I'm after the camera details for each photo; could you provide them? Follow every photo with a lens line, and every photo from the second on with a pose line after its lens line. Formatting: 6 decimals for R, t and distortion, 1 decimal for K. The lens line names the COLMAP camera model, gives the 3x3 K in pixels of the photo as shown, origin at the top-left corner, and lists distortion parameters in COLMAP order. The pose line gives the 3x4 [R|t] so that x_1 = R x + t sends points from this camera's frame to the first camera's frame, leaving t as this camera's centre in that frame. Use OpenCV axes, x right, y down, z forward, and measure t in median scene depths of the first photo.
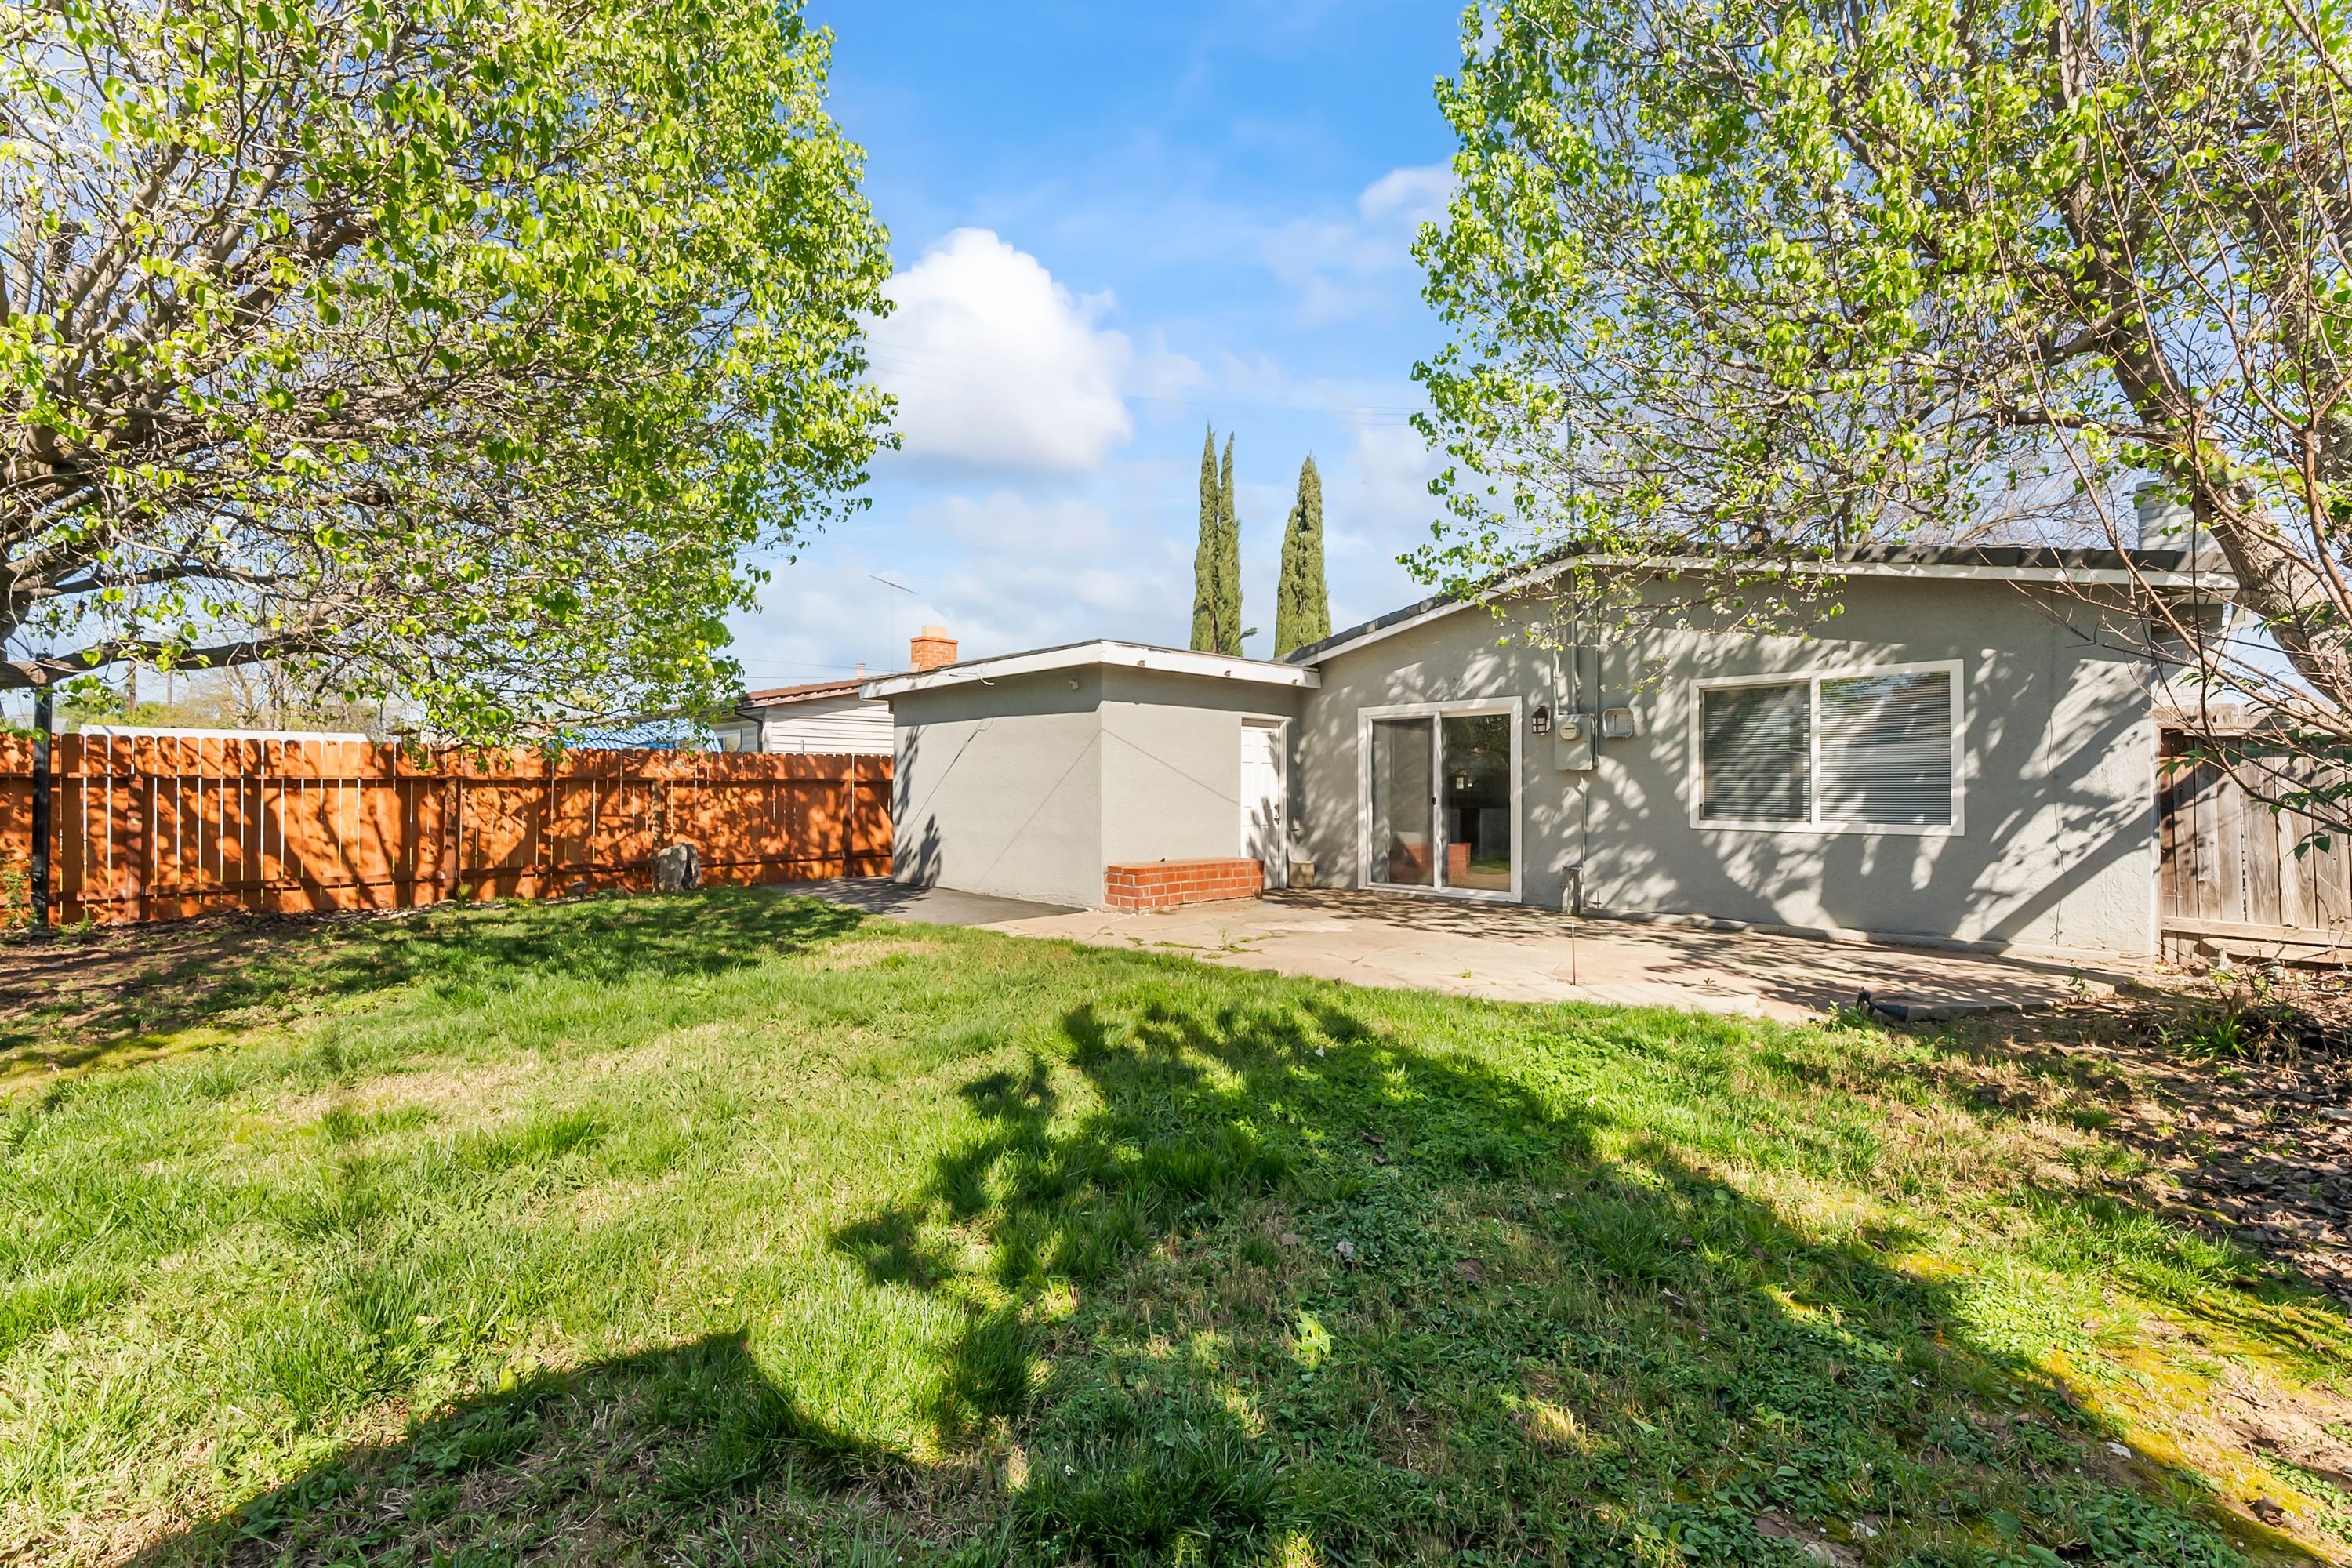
lens RADIAL K [[981.0, 0, 1169.8], [0, 981.0, 785.3], [0, 0, 1]] dist [-0.001726, -0.000105]
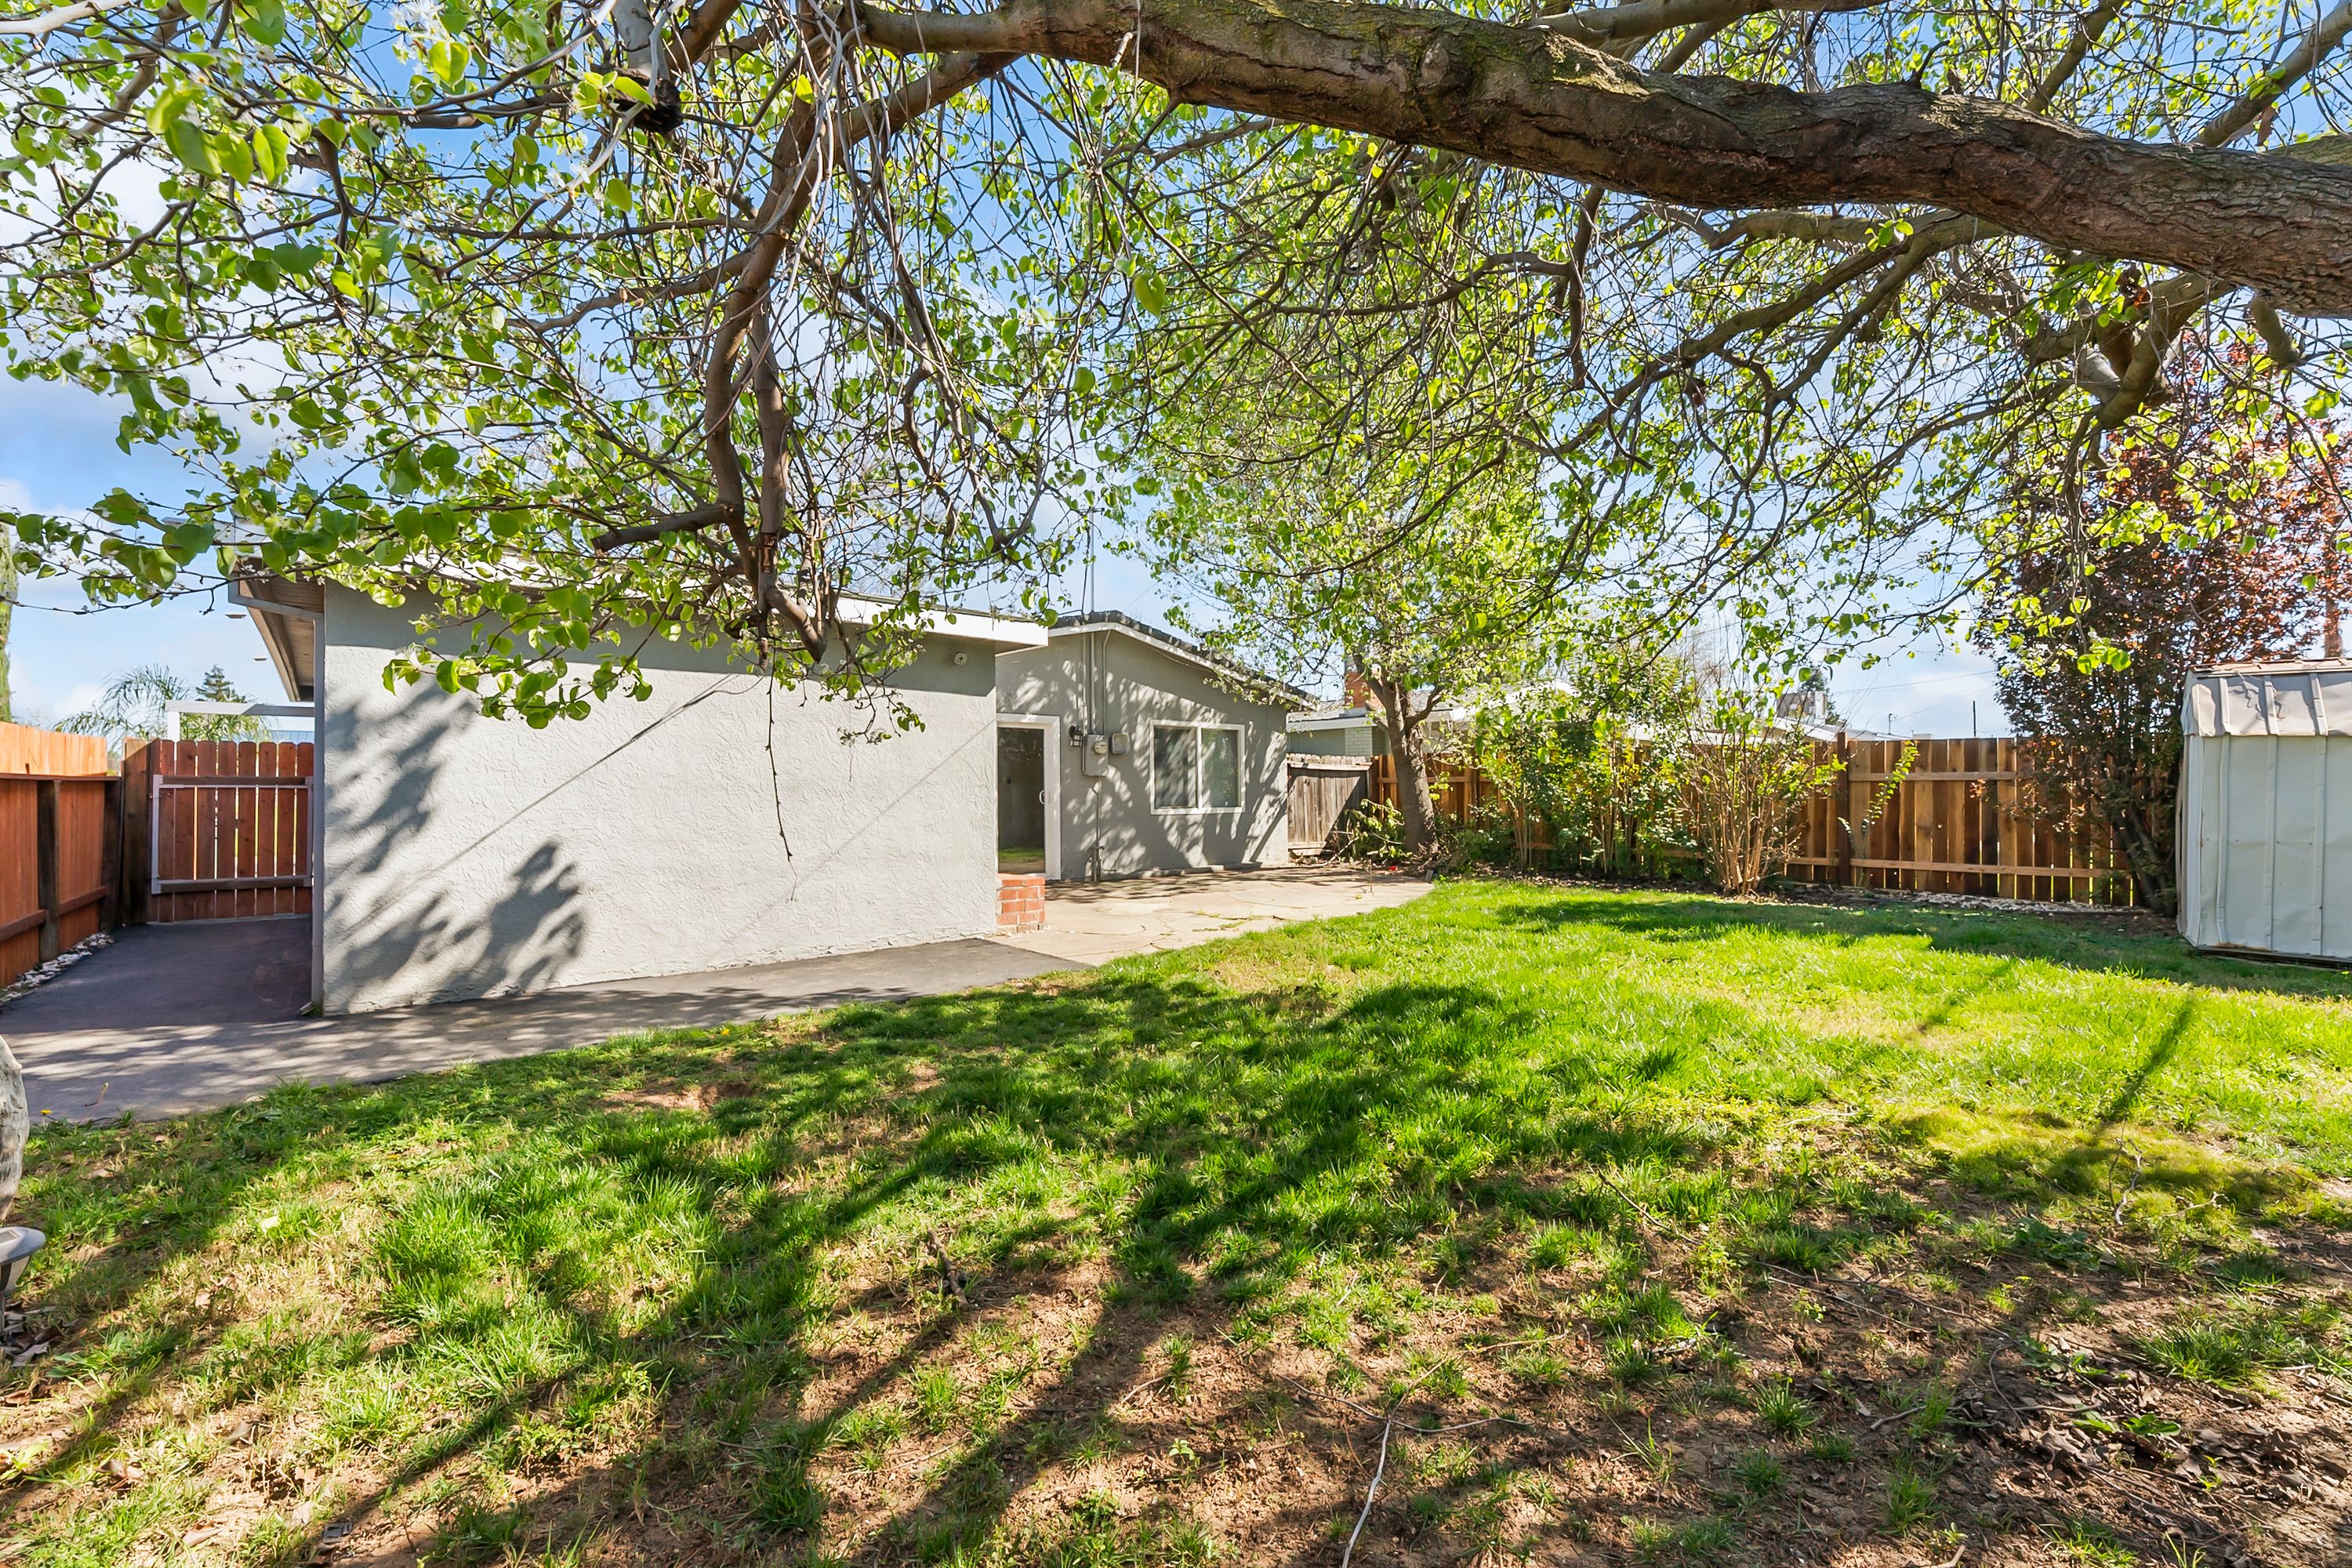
lens RADIAL K [[939.3, 0, 1175.9], [0, 939.3, 783.2], [0, 0, 1]] dist [0.009412, 0.000015]
pose [[0.035293, 0.003482, 0.999371, -0.990456], [-0.002911, 0.999990, -0.003381, 0.001316], [-0.999373, -0.002790, 0.035303, 0.919093]]
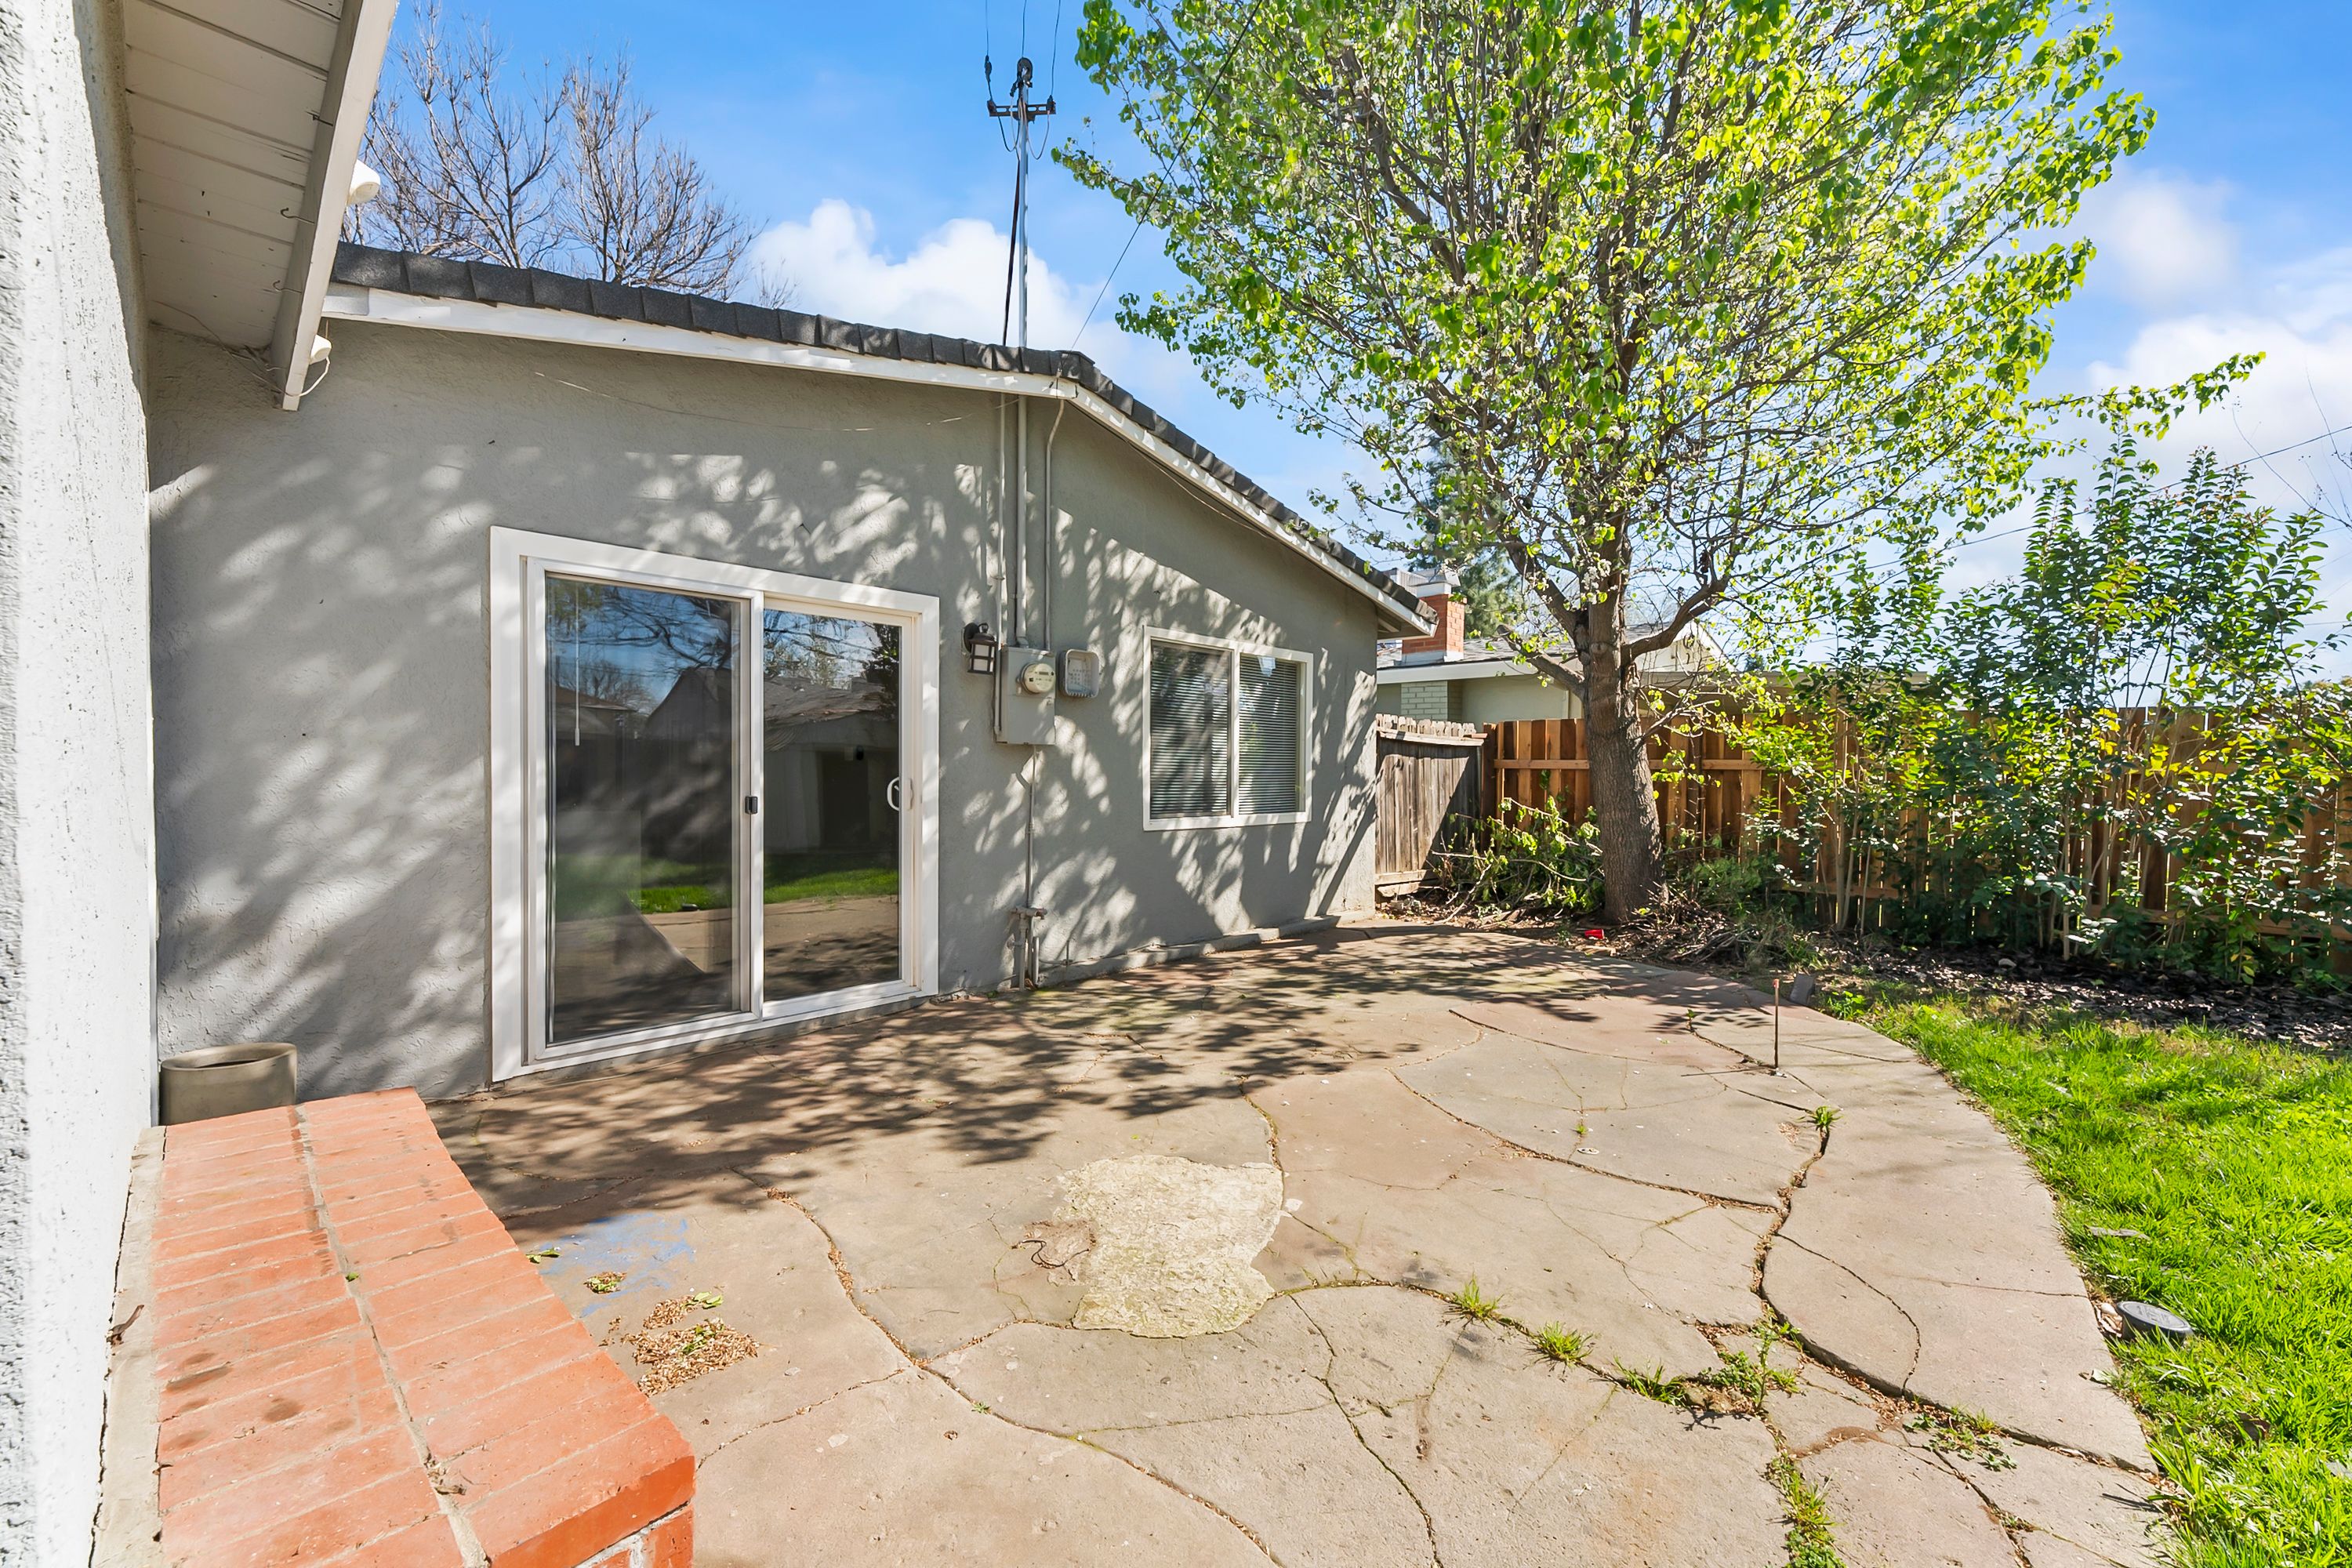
lens RADIAL K [[939.3, 0, 1155.1], [0, 939.3, 783.1], [0, 0, 1]] dist [0.009412, 0.000015]
pose [[-0.026290, -0.014098, 0.999555, -0.180829], [-0.020883, 0.999690, 0.013551, 0.003935], [-0.999436, -0.020518, -0.026576, 1.025673]]
